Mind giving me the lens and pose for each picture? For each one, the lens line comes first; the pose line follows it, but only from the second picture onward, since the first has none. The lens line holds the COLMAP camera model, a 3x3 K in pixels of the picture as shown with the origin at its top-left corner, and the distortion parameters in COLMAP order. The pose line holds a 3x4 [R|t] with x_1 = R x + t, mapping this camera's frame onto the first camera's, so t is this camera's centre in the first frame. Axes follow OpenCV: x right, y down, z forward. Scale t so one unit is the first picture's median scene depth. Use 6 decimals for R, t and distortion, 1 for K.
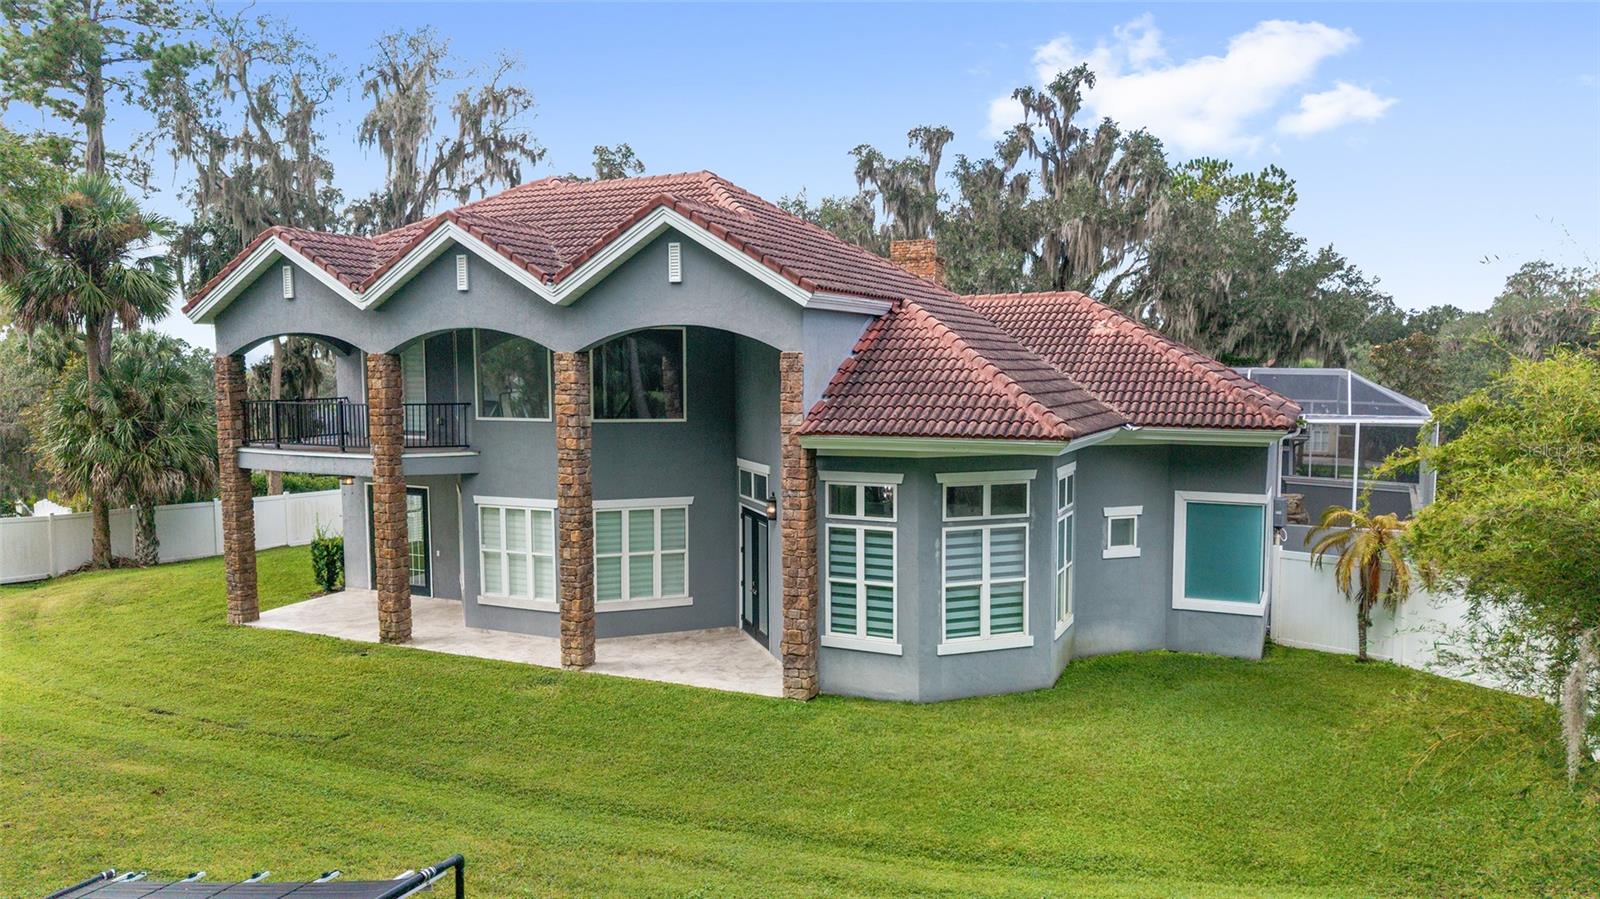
lens RADIAL K [[1080.3, 0, 800.0], [0, 1080.3, 449.5], [0, 0, 1]] dist [0.097960, -0.250635]
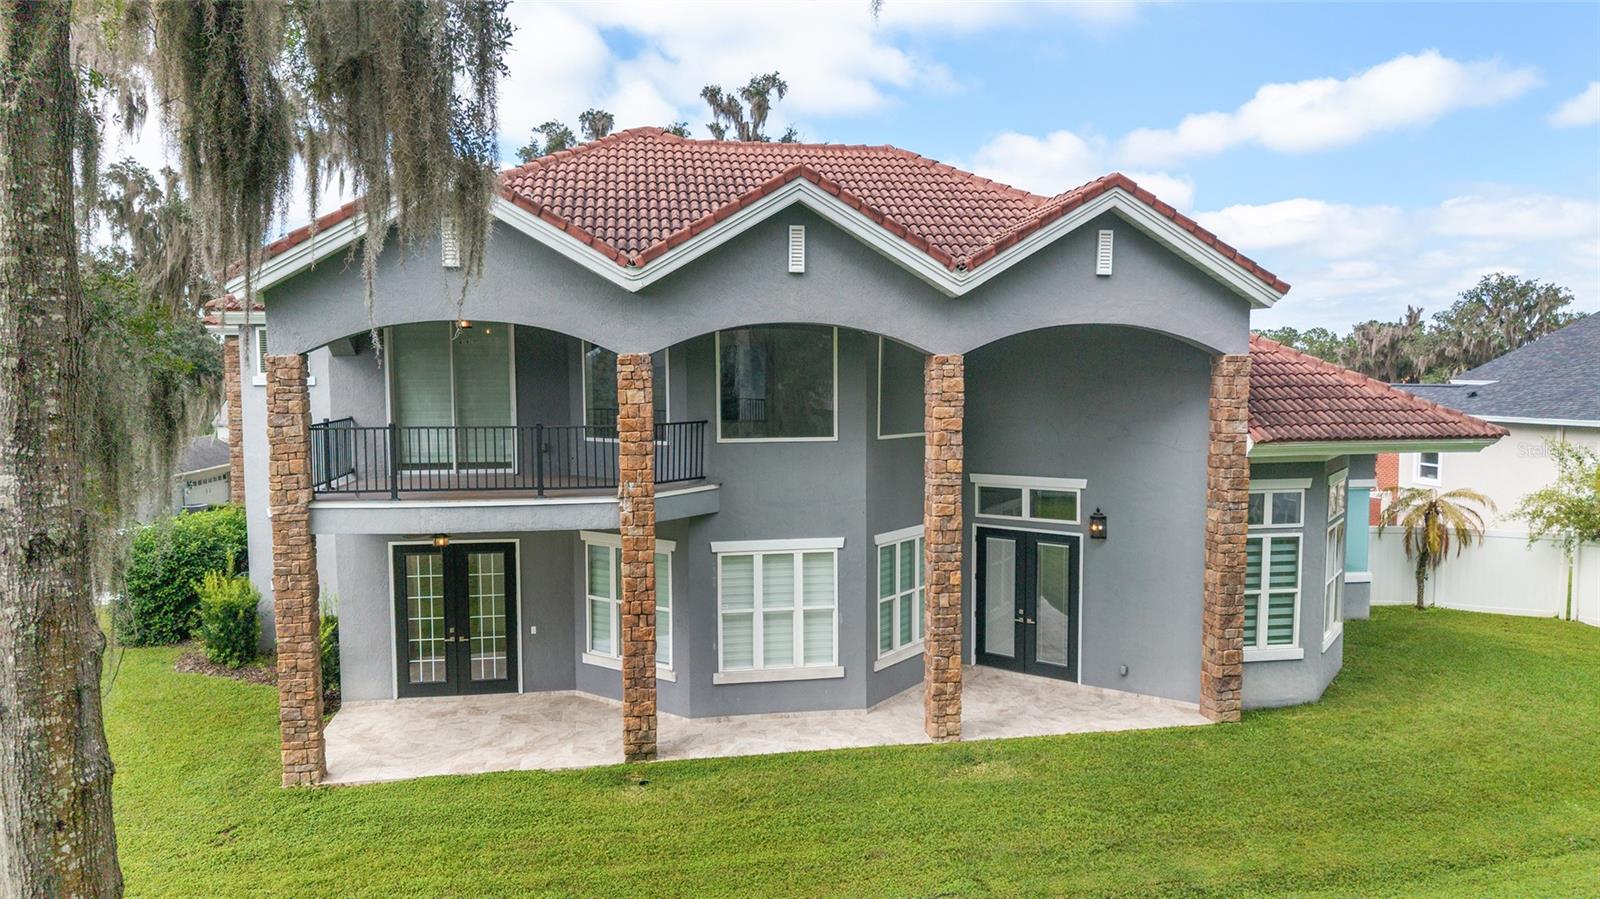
lens RADIAL K [[1080.3, 0, 800.0], [0, 1080.3, 449.5], [0, 0, 1]] dist [0.097960, -0.250635]
pose [[0.816769, -0.041341, 0.575482, -0.720458], [0.043223, 0.999011, 0.010420, -0.028993], [-0.575344, 0.016364, 0.817748, 0.367827]]
